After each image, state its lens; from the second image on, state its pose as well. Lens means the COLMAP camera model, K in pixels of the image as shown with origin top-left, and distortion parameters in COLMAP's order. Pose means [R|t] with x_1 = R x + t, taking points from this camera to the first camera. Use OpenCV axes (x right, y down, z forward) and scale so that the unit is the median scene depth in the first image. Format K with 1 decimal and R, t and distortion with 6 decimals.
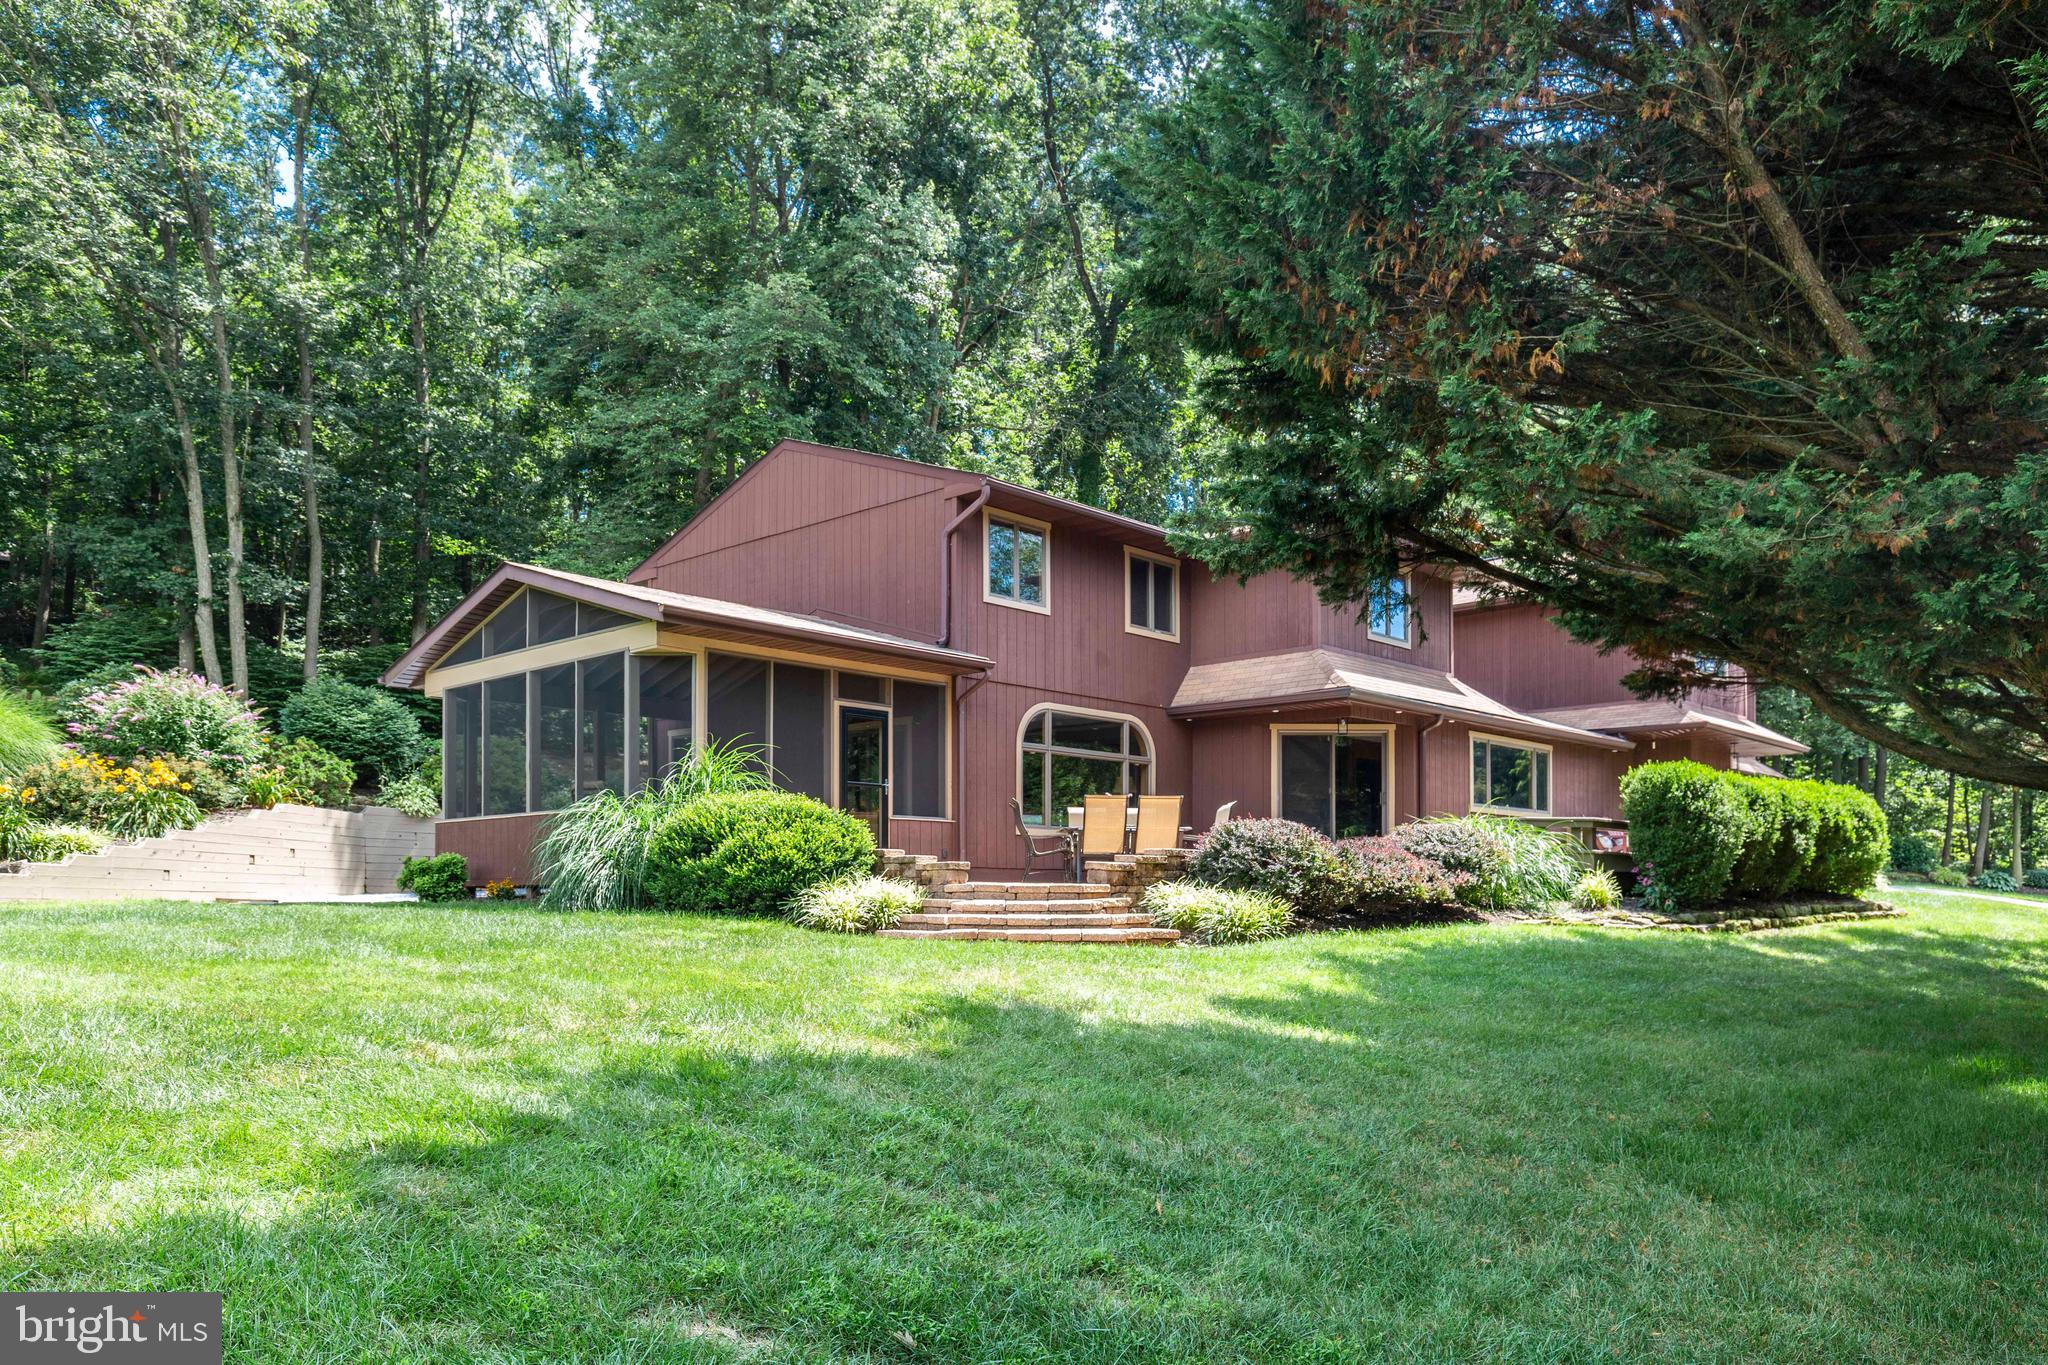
lens RADIAL K [[1432.0, 0, 1024.0], [0, 1432.0, 682.5], [0, 0, 1]] dist [-0.001588, -0.000168]
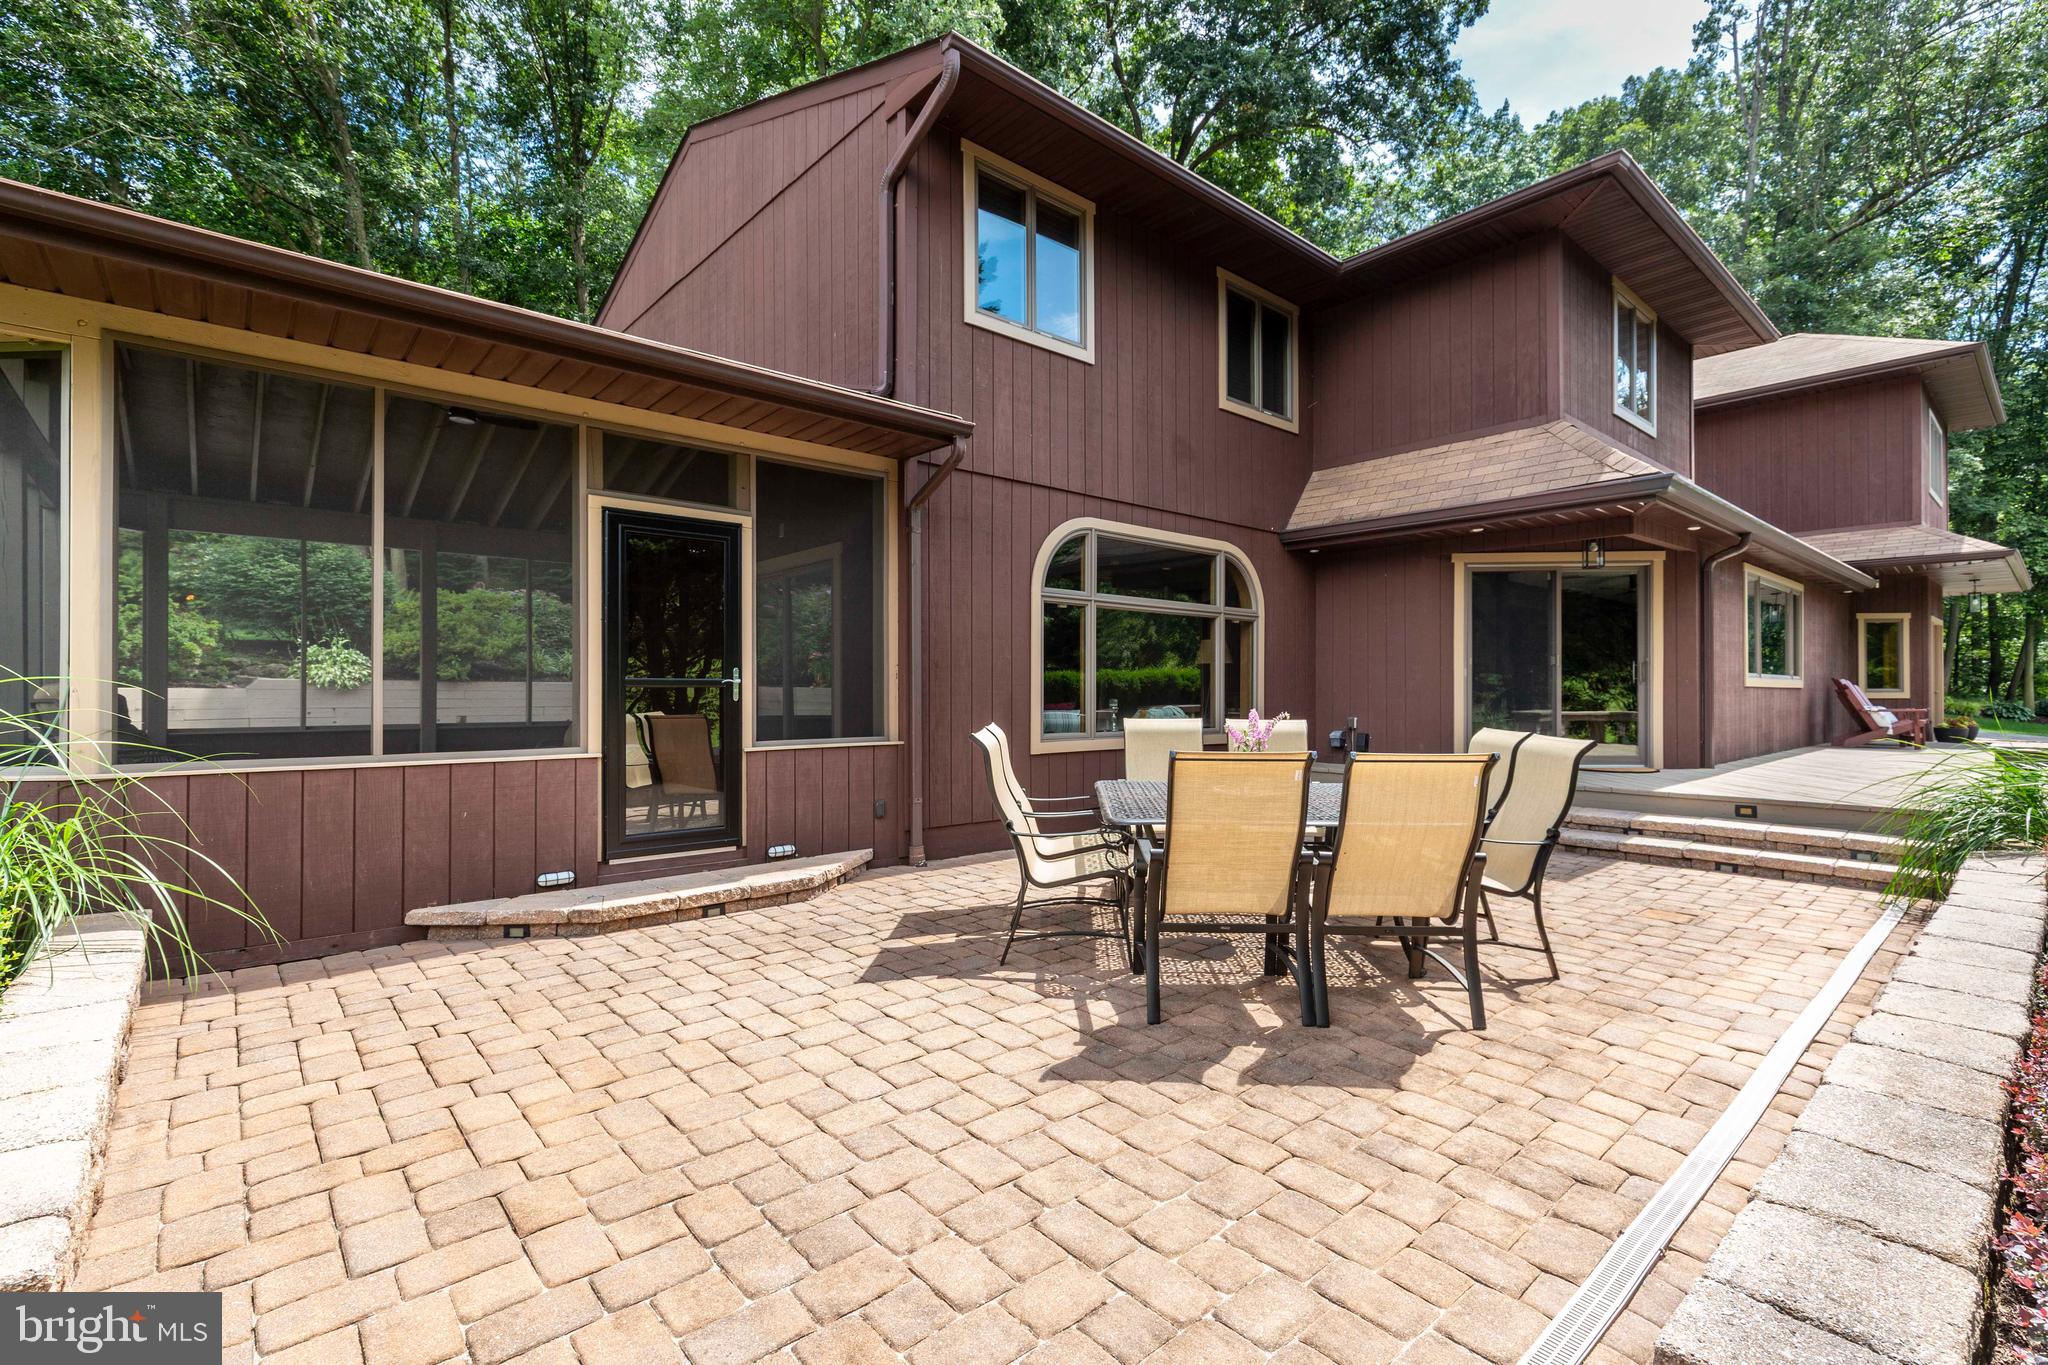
lens RADIAL K [[909.9, 0, 1024.0], [0, 909.9, 682.5], [0, 0, 1]] dist [-0.000075, 0.000047]
pose [[0.996474, -0.003419, -0.083828, 0.019631], [0.015145, 0.990085, 0.139649, 0.027138], [0.082519, -0.140426, 0.986646, 0.604028]]
